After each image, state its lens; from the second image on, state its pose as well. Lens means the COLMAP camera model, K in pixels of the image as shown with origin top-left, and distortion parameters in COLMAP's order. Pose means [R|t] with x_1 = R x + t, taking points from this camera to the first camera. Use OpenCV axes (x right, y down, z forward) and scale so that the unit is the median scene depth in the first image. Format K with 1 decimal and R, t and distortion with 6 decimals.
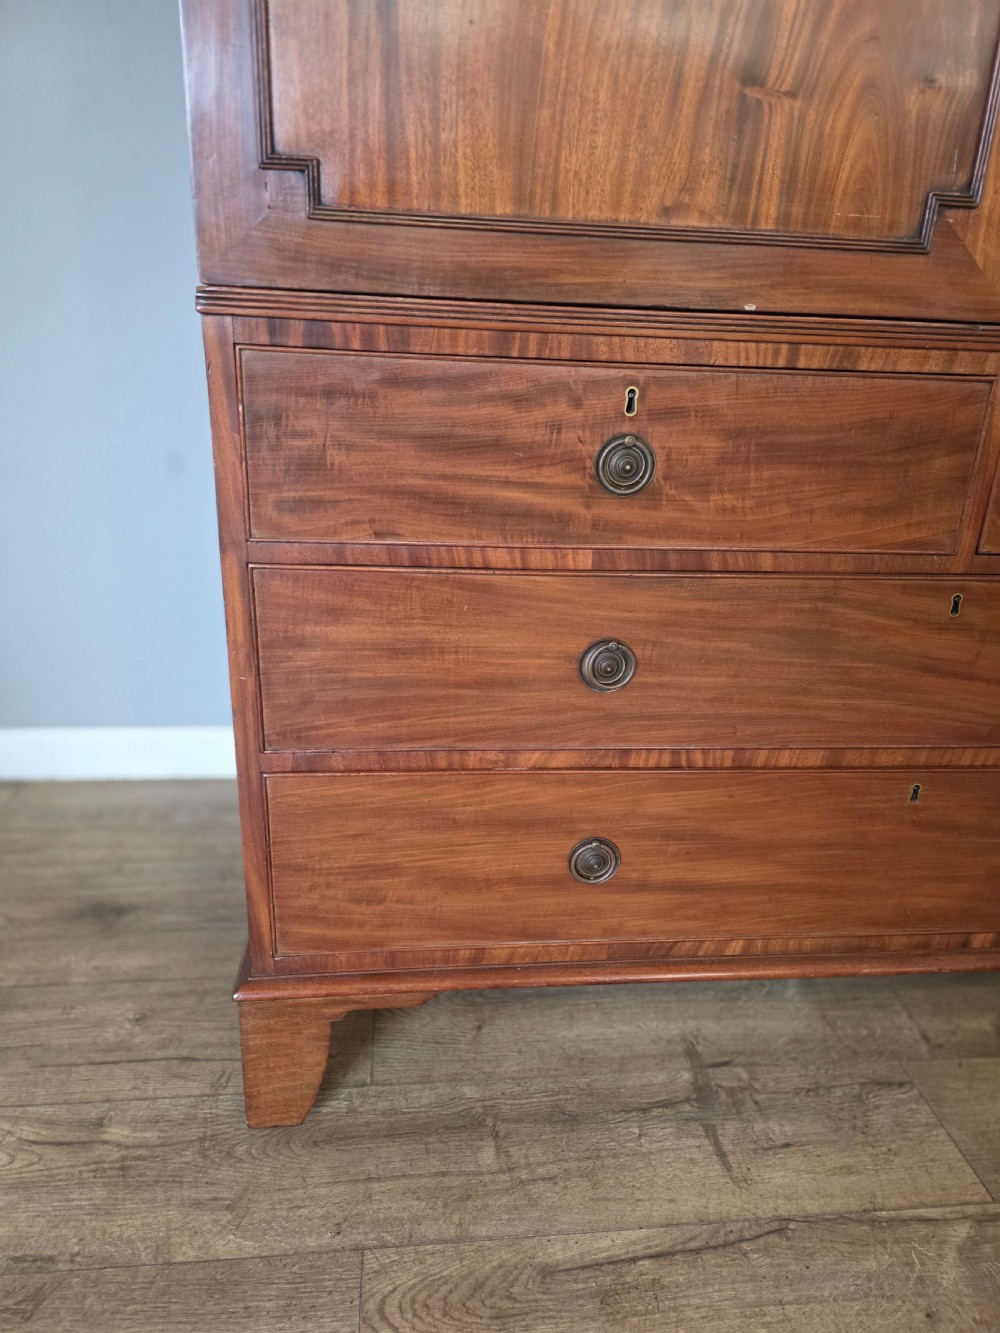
lens RADIAL K [[896.5, 0, 508.3], [0, 896.5, 661.6], [0, 0, 1]] dist [0.060646, -0.061641]
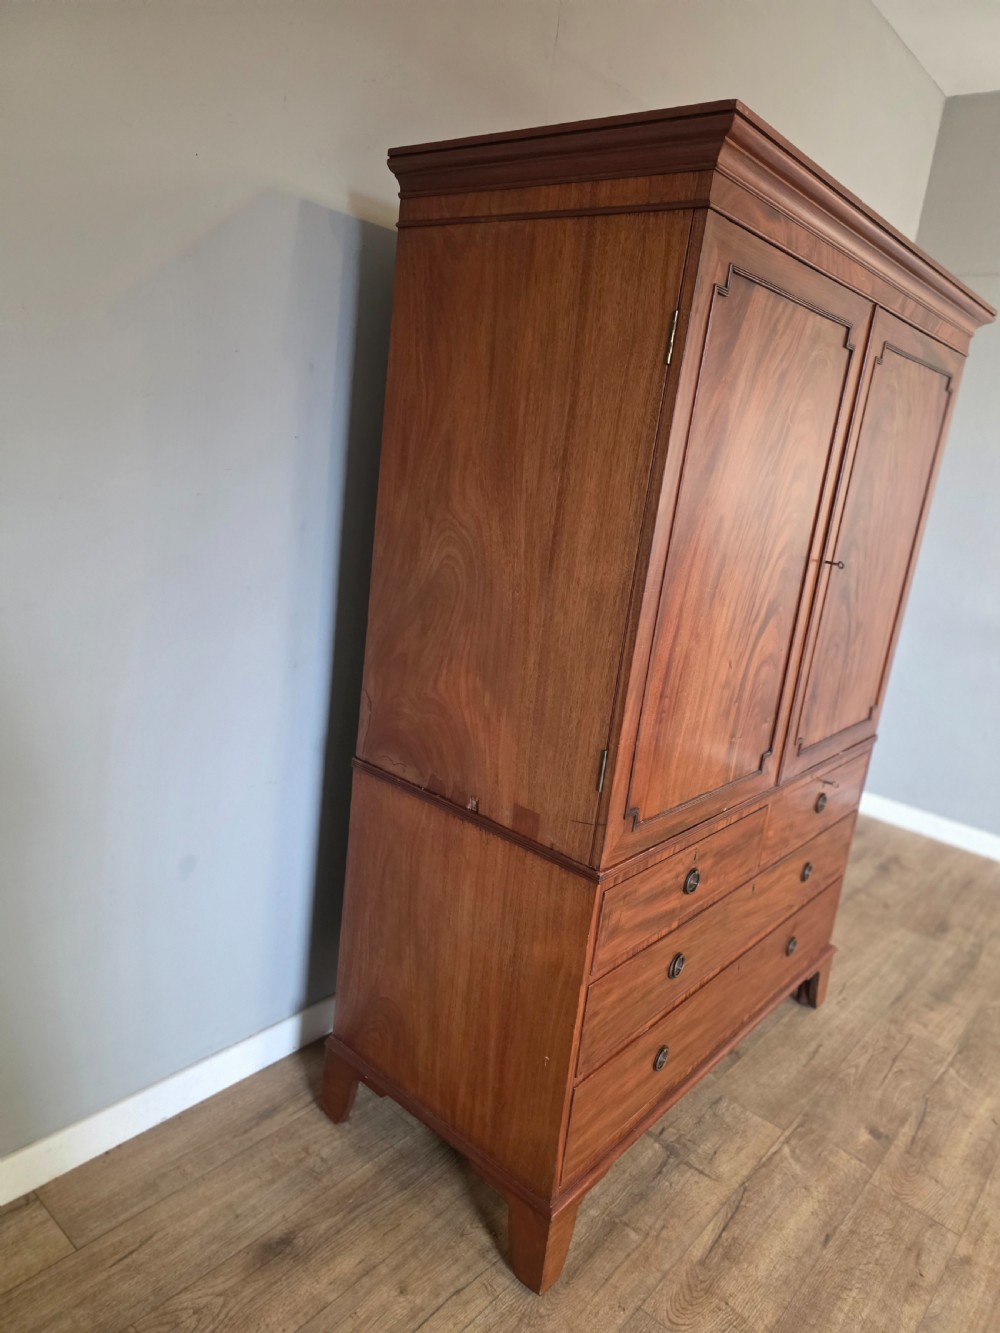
lens RADIAL K [[896.5, 0, 509.6], [0, 896.5, 660.1], [0, 0, 1]] dist [0.060646, -0.061641]
pose [[0.725560, -0.120263, 0.677569, -1.437975], [0.154542, 0.987937, 0.009862, -0.741147], [-0.670581, 0.097558, 0.735393, -0.354739]]
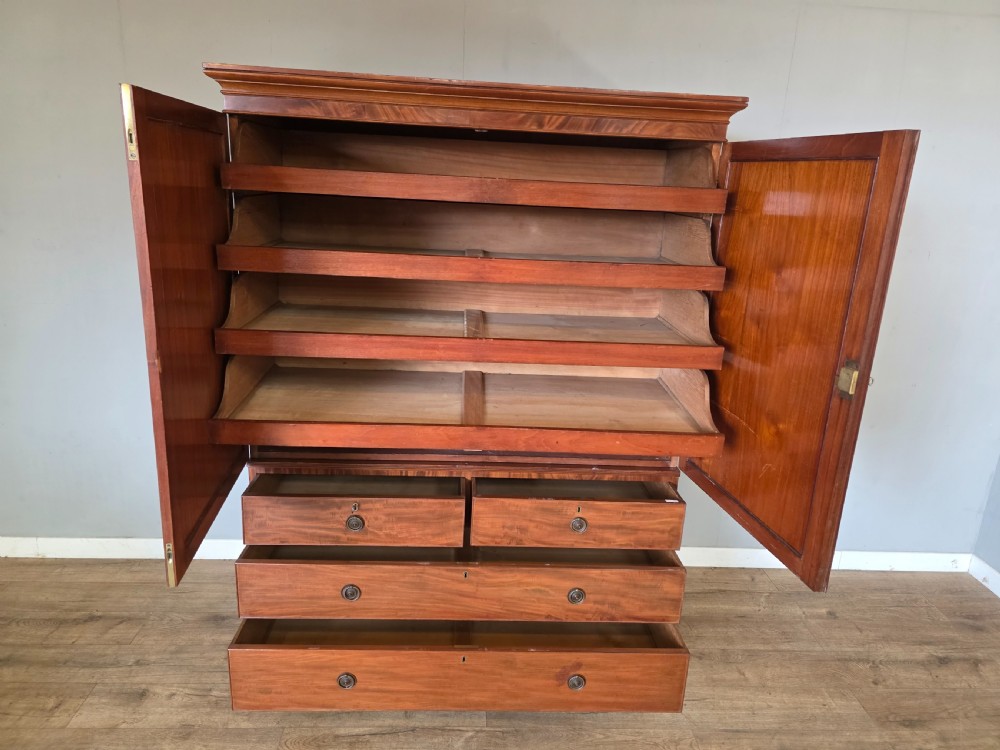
lens RADIAL K [[672.5, 0, 497.6], [0, 672.5, 369.3], [0, 0, 1]] dist [0.060646, -0.061641]
pose [[0.998089, 0.019820, -0.058532, 0.712548], [-0.024549, 0.996394, -0.081214, -0.463905], [0.056711, 0.082496, 0.994977, -1.494152]]
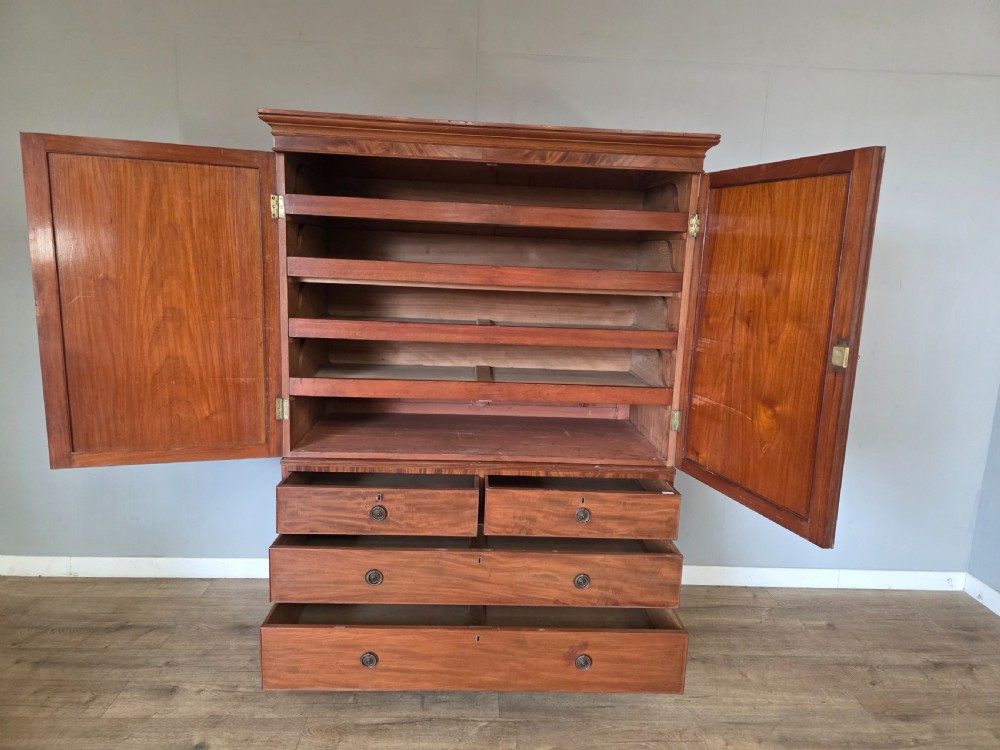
lens RADIAL K [[672.5, 0, 503.1], [0, 672.5, 368.7], [0, 0, 1]] dist [0.060646, -0.061641]
pose [[0.997841, 0.007060, -0.065295, 0.727524], [-0.019140, 0.982311, -0.186275, -0.197611], [0.062825, 0.187123, 0.980326, -1.717604]]
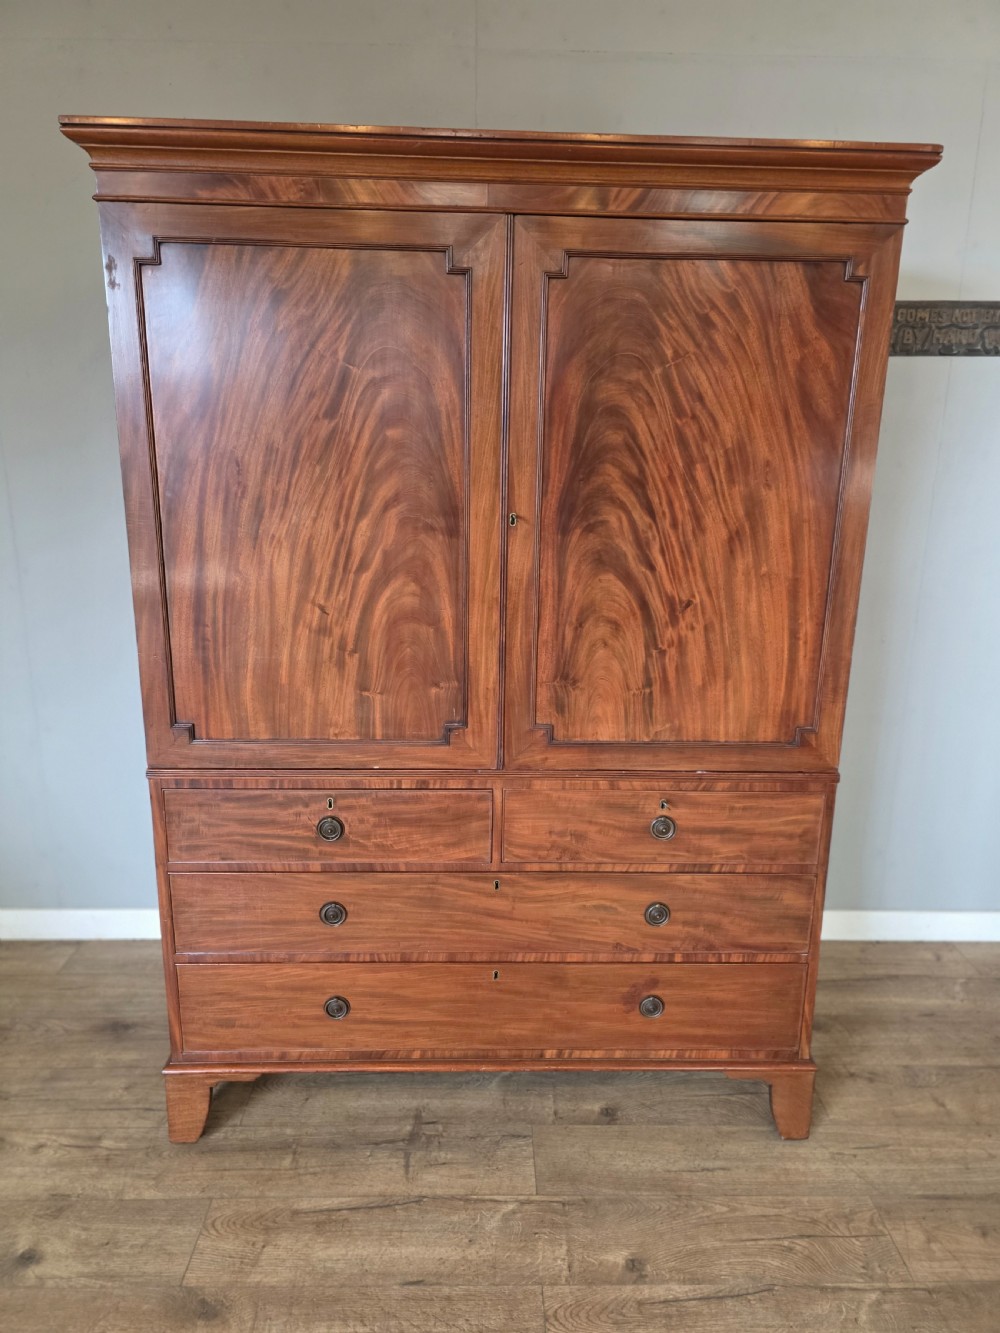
lens RADIAL K [[896.5, 0, 506.0], [0, 896.5, 666.0], [0, 0, 1]] dist [0.060646, -0.061641]
pose [[0.996298, -0.006204, -0.085745, 0.667984], [-0.003932, 0.993060, -0.117539, -0.312358], [0.085879, 0.117441, 0.989360, -1.102189]]
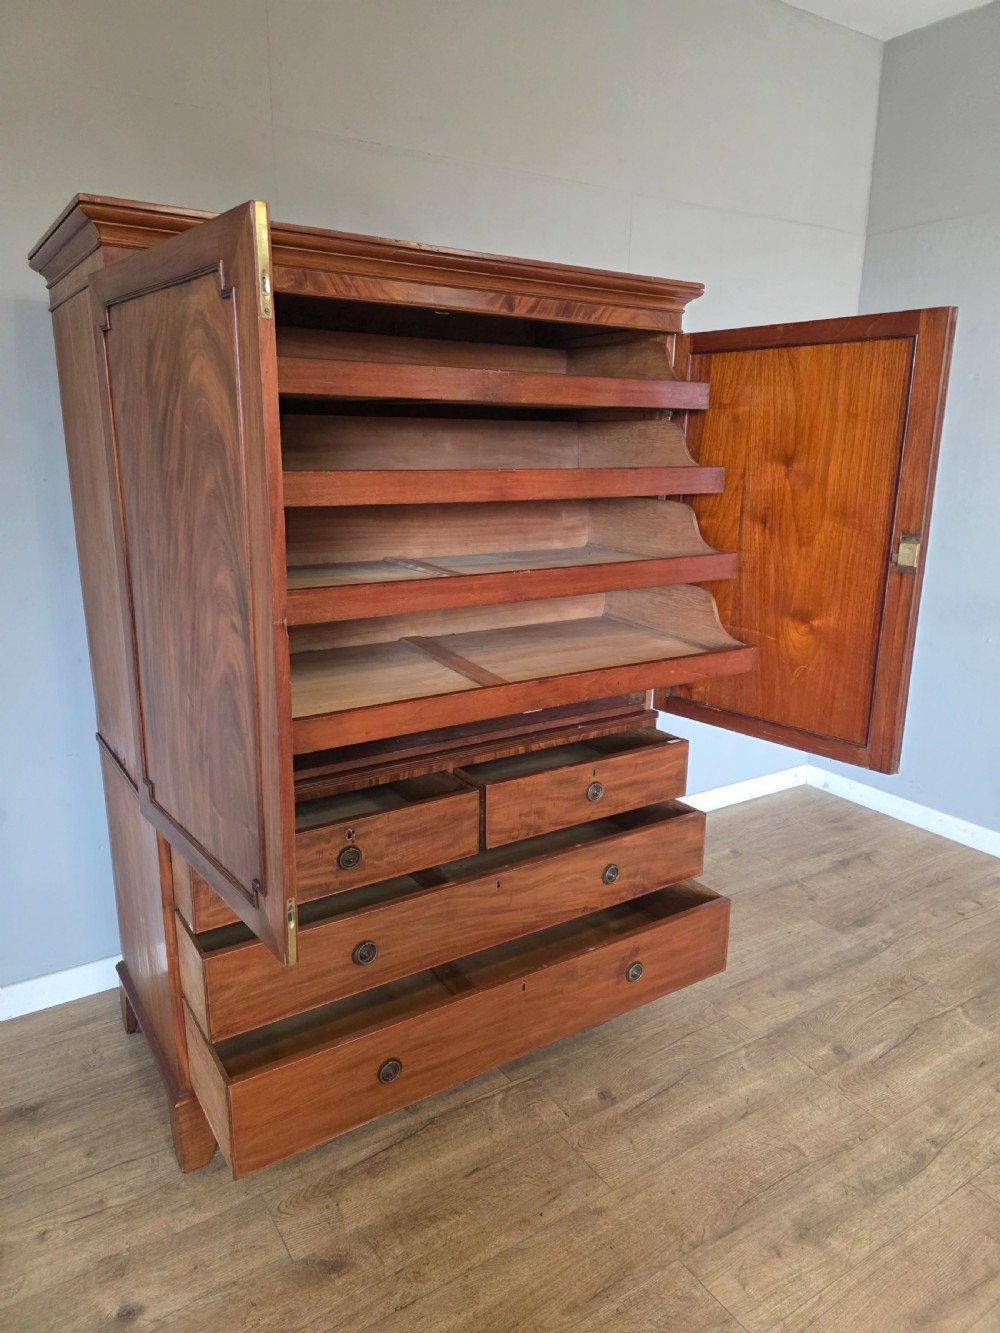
lens RADIAL K [[896.5, 0, 497.8], [0, 896.5, 665.0], [0, 0, 1]] dist [0.060646, -0.061641]
pose [[0.893409, -0.143879, 0.425582, -0.387825], [0.185614, 0.980908, -0.058032, -0.386722], [-0.409107, 0.130840, 0.903057, -1.384206]]
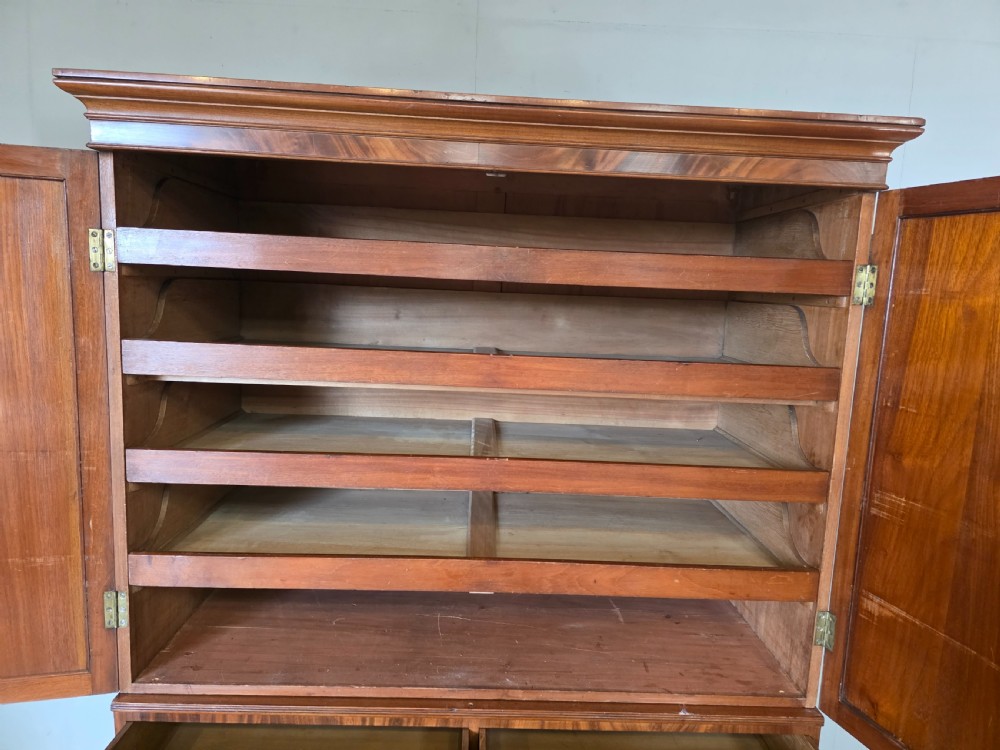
lens RADIAL K [[672.5, 0, 502.0], [0, 672.5, 370.7], [0, 0, 1]] dist [0.060646, -0.061641]
pose [[0.996667, 0.009393, -0.081031, 0.647942], [-0.027784, 0.973041, -0.228951, -0.683849], [0.076696, 0.230439, 0.970059, -0.689299]]
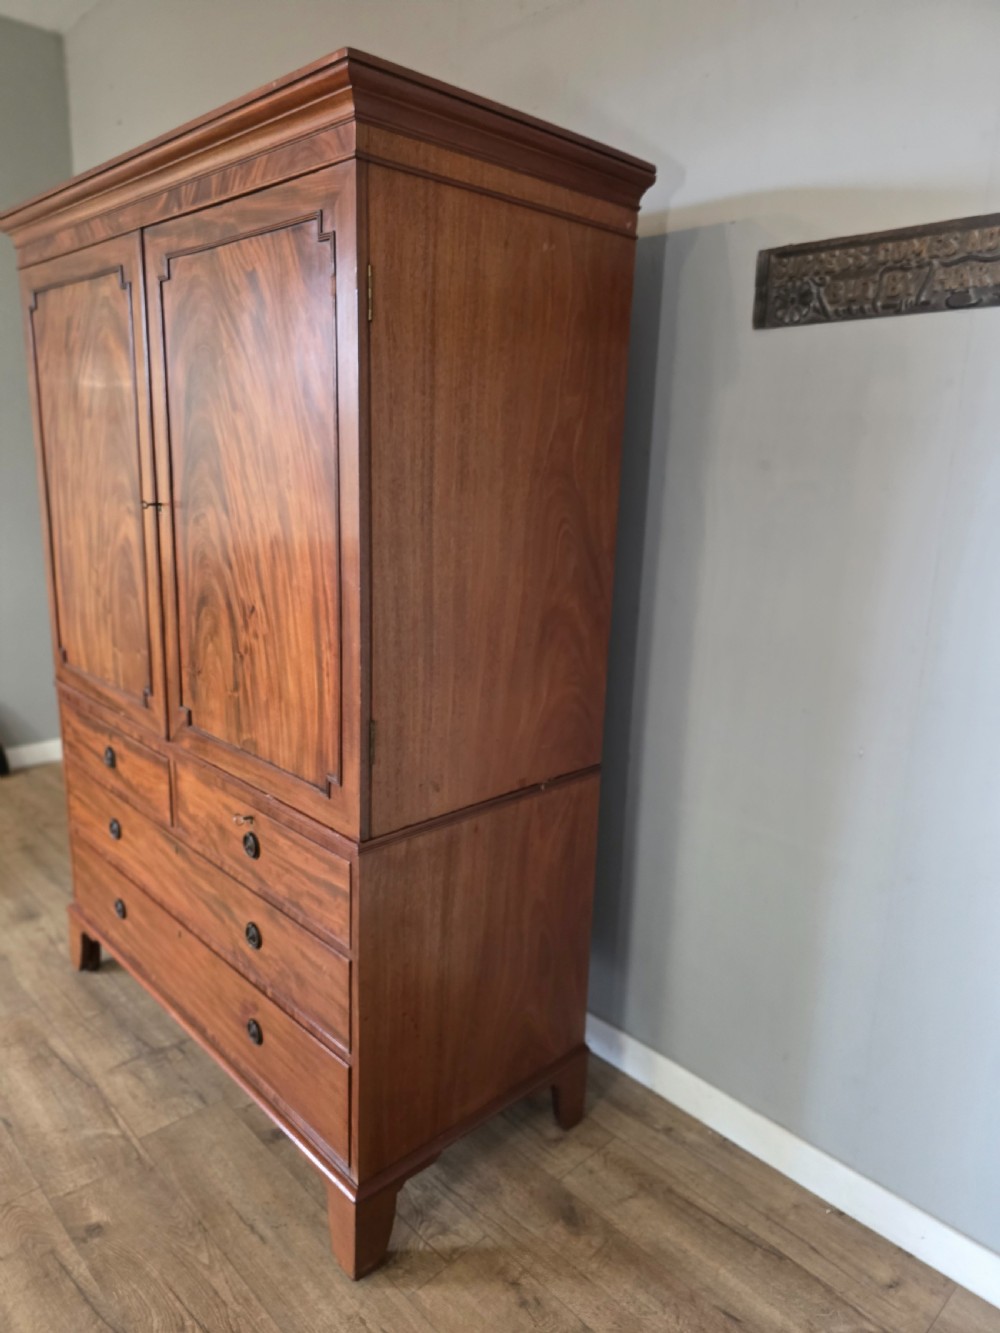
lens RADIAL K [[896.5, 0, 486.5], [0, 896.5, 674.3], [0, 0, 1]] dist [0.060646, -0.061641]
pose [[0.607311, 0.165196, -0.777100, 2.558476], [-0.283726, 0.958738, -0.017927, -0.640993], [0.742073, 0.231371, 0.629122, 0.034944]]
